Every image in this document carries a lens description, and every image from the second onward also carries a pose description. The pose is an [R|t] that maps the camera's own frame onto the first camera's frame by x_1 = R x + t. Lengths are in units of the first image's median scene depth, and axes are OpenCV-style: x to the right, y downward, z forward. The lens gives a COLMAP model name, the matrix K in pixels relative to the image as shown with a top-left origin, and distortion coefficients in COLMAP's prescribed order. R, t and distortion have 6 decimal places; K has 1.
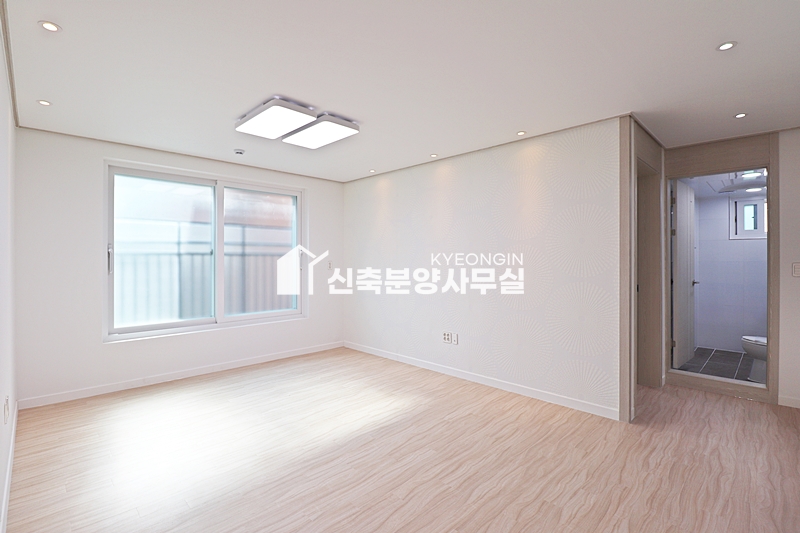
lens RADIAL K [[370.4, 0, 399.9], [0, 370.4, 261.9], [0, 0, 1]] dist [0.000509, -0.012703]
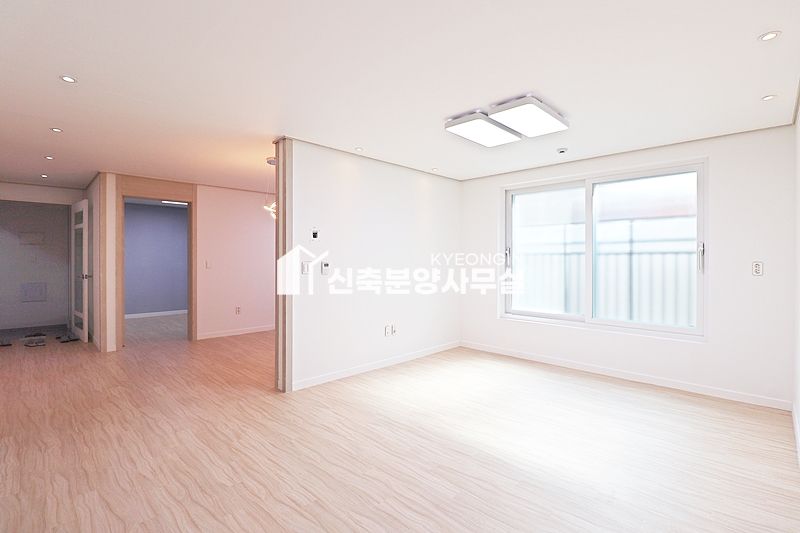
lens RADIAL K [[375.4, 0, 403.1], [0, 375.4, 261.7], [0, 0, 1]] dist [0.001094, -0.013826]
pose [[0.016022, 0.007472, -0.999844, 0.697527], [-0.008777, 0.999935, 0.007332, -0.001638], [0.999833, 0.008658, 0.016087, 0.677226]]
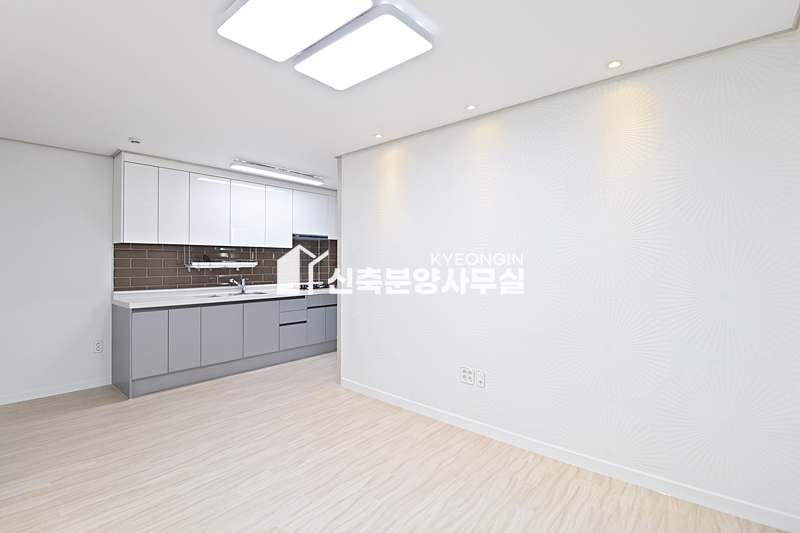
lens RADIAL K [[370.4, 0, 399.9], [0, 370.4, 261.9], [0, 0, 1]] dist [0.000509, -0.012703]
pose [[-0.996931, -0.001596, -0.078273, -0.329972], [-0.001961, 0.999988, 0.004583, -0.011615], [0.078265, 0.004723, -0.996921, 1.509612]]
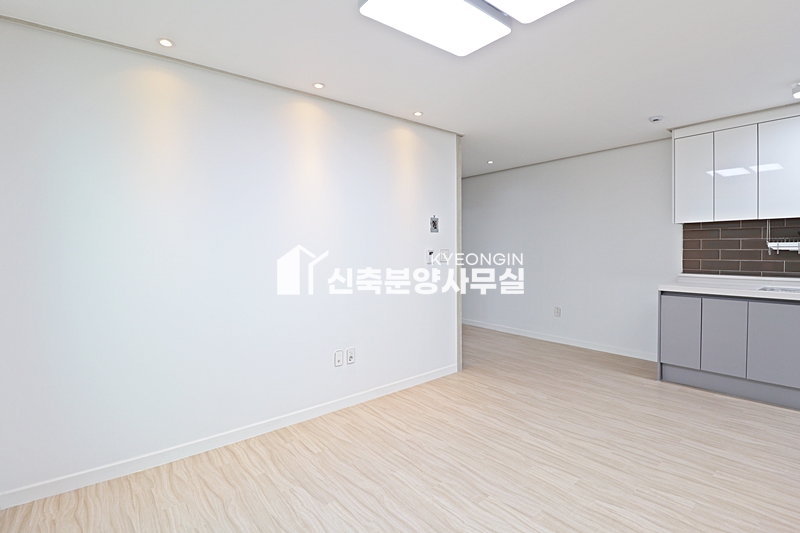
lens RADIAL K [[380.9, 0, 399.8], [0, 380.9, 259.8], [0, 0, 1]] dist [0.000173, -0.013968]
pose [[0.098462, -0.030436, 0.994675, -0.795897], [0.017302, 0.999433, 0.028869, -0.001634], [-0.994990, 0.014367, 0.098933, 1.008745]]
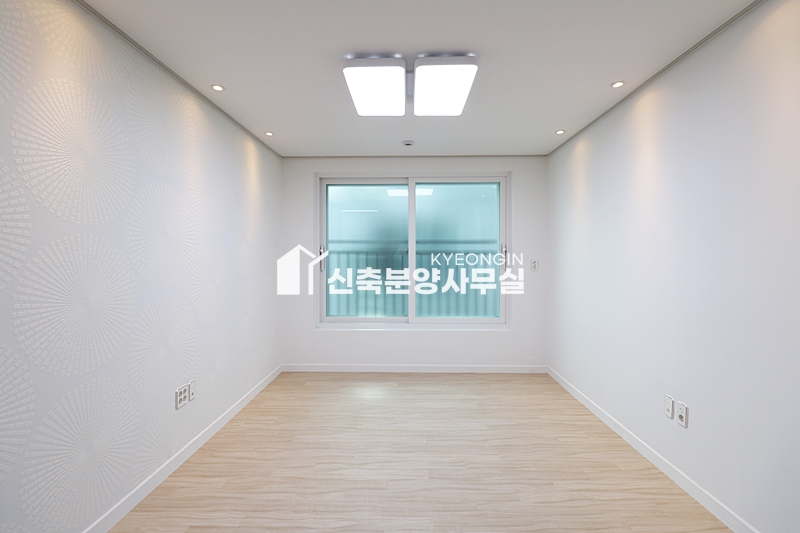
lens RADIAL K [[370.4, 0, 399.9], [0, 370.4, 261.9], [0, 0, 1]] dist [0.000509, -0.012703]
pose [[0.691856, 0.008433, -0.721987, 0.263724], [-0.005176, 0.999964, 0.006719, -0.004002], [0.722017, -0.000911, 0.691874, 0.424243]]
